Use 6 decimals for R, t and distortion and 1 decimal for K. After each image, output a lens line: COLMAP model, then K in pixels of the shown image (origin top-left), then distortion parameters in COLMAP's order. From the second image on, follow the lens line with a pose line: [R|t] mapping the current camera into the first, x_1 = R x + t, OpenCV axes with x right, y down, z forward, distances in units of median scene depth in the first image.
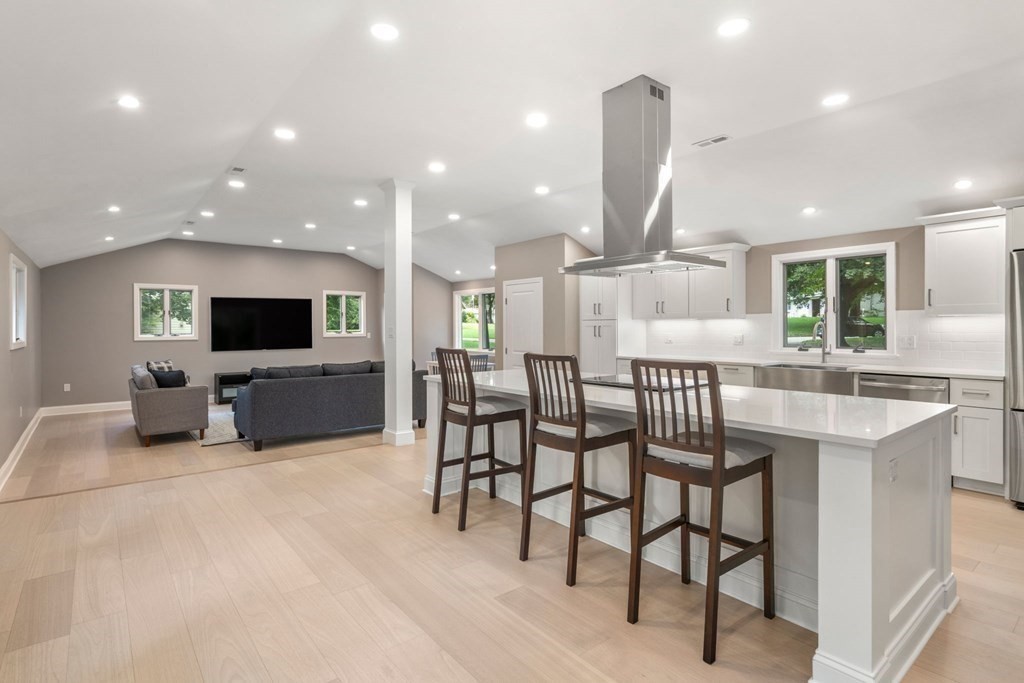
lens RADIAL K [[527.9, 0, 487.4], [0, 527.9, 322.8], [0, 0, 1]] dist [-0.002742, -0.000413]
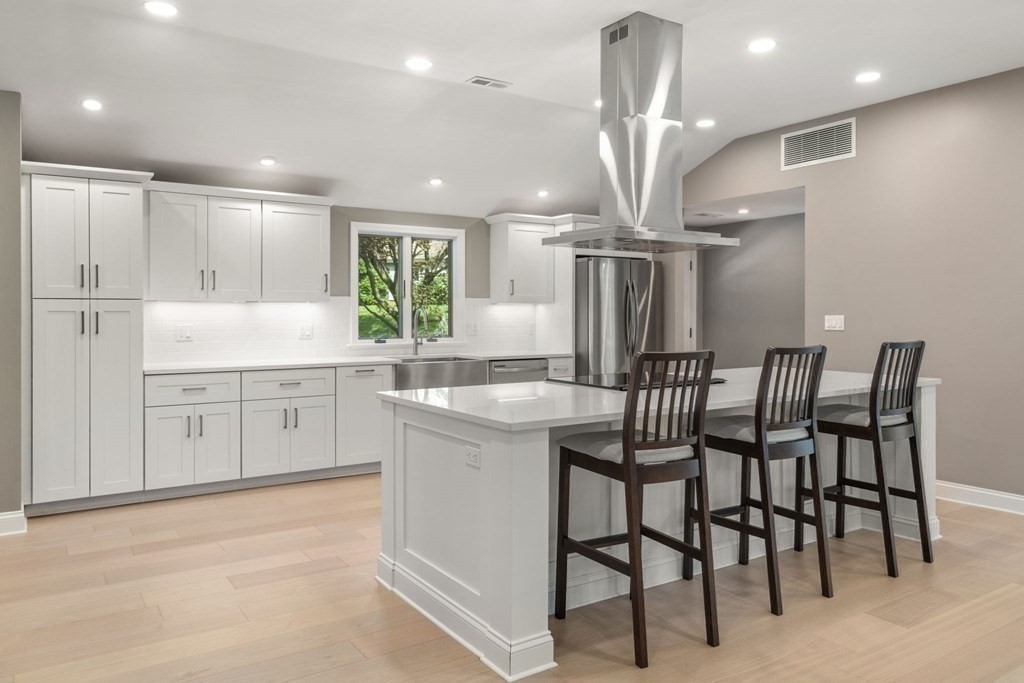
lens RADIAL K [[744.6, 0, 509.5], [0, 744.6, 323.7], [0, 0, 1]] dist [-0.130141, 0.259801]
pose [[0.113262, -0.011900, 0.993494, -0.349572], [-0.009645, 0.999868, 0.013076, 0.003442], [-0.993518, -0.011063, 0.113132, 0.415552]]
